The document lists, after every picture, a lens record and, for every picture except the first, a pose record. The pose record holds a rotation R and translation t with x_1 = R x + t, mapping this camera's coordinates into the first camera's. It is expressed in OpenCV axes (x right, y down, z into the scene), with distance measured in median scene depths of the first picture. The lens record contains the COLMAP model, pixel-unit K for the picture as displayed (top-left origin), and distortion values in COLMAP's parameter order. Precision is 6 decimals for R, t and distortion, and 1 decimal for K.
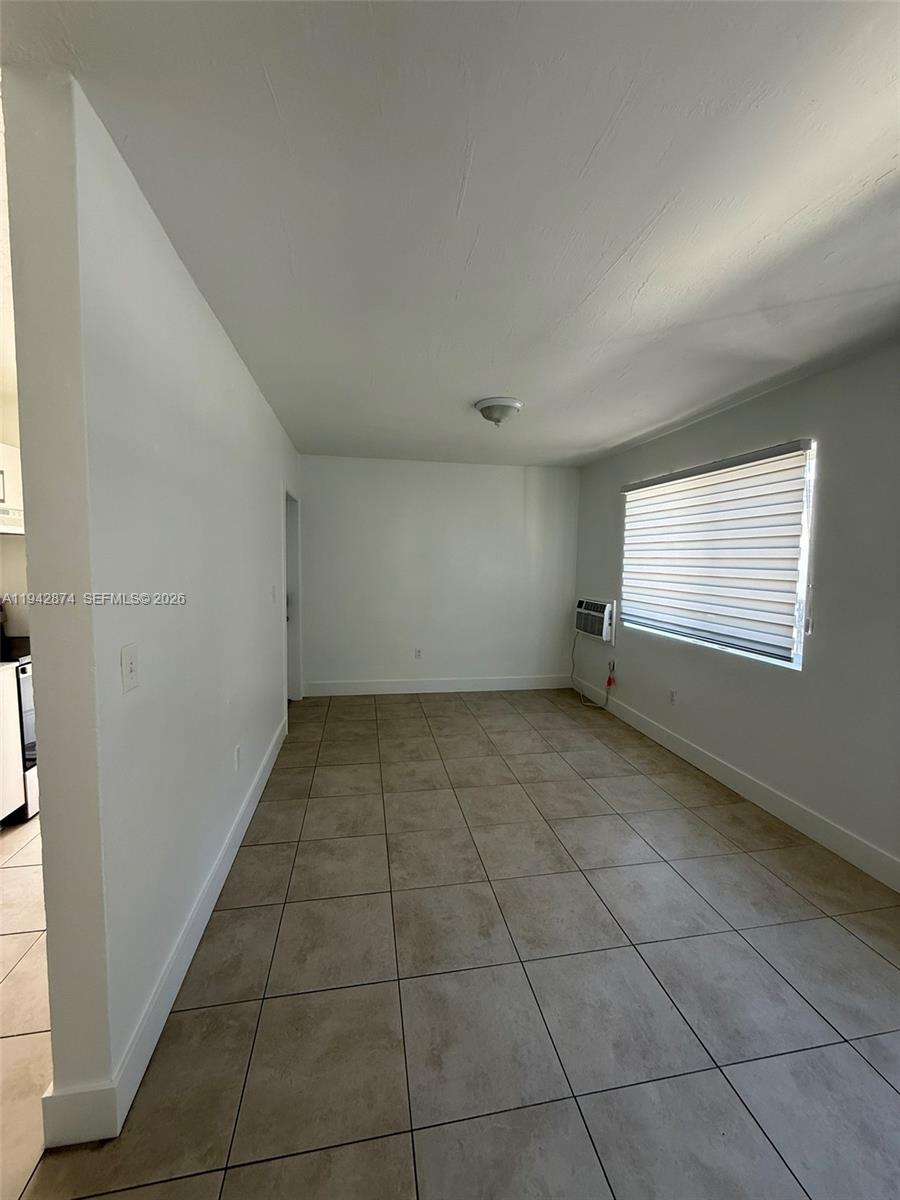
lens RADIAL K [[477.4, 0, 445.1], [0, 477.4, 596.2], [0, 0, 1]] dist [-0.000135, -0.000742]
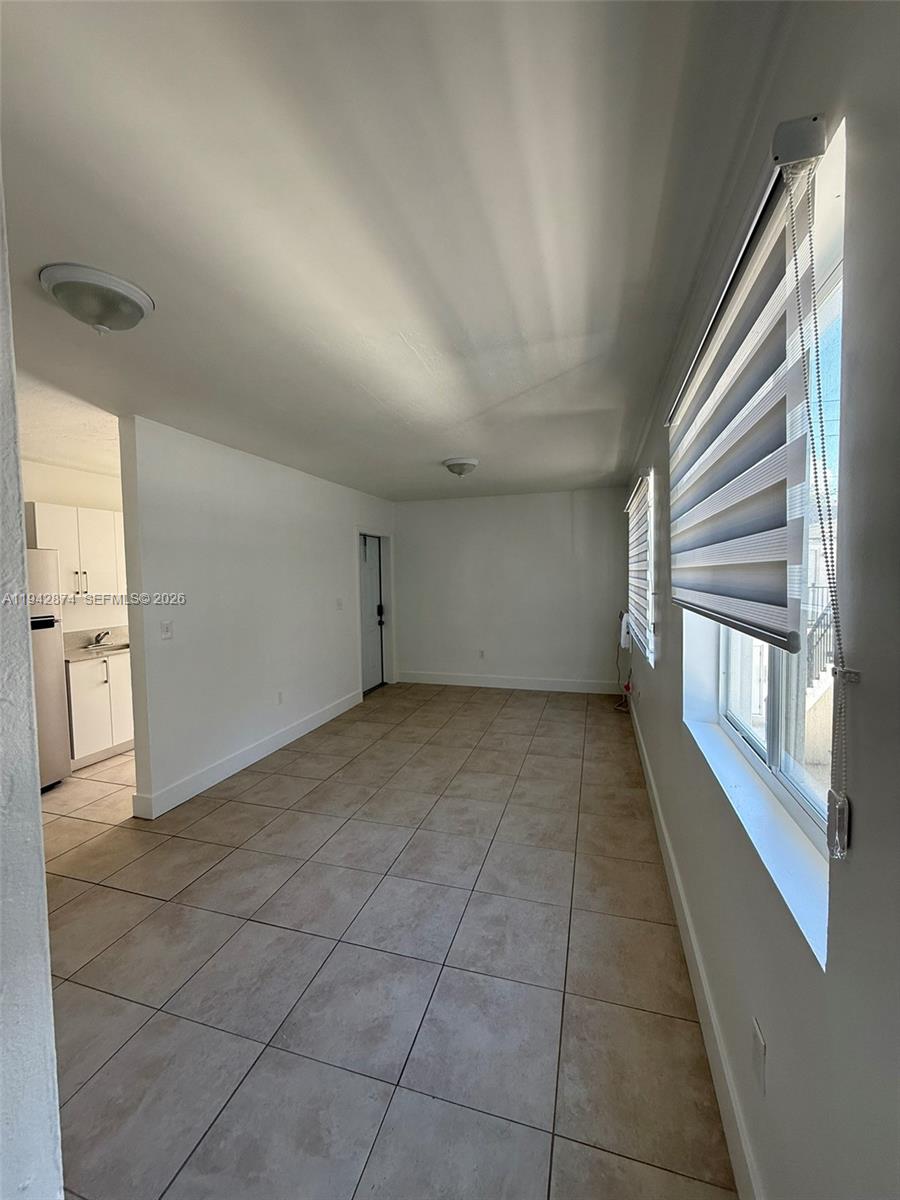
lens RADIAL K [[477.4, 0, 444.4], [0, 477.4, 594.4], [0, 0, 1]] dist [-0.000135, -0.000742]
pose [[0.885172, -0.010344, -0.465149, 0.670574], [-0.006384, 0.999389, -0.034373, 0.017830], [0.465220, 0.033396, 0.884565, -0.191987]]
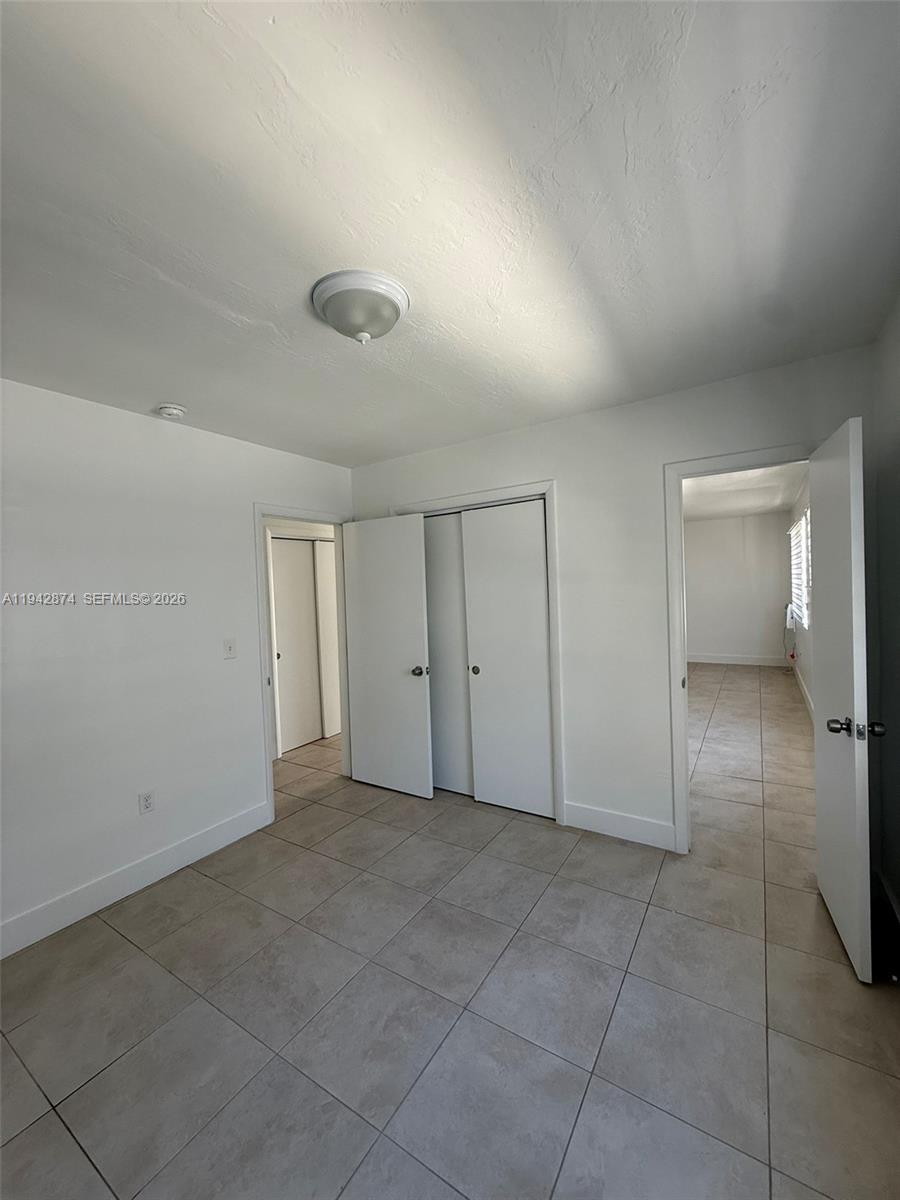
lens RADIAL K [[477.4, 0, 447.2], [0, 477.4, 595.9], [0, 0, 1]] dist [-0.000135, -0.000742]
pose [[0.730706, -0.028420, -0.682101, 0.810717], [-0.006358, 0.998807, -0.048427, 0.097902], [0.682663, 0.039722, 0.729653, -1.187277]]
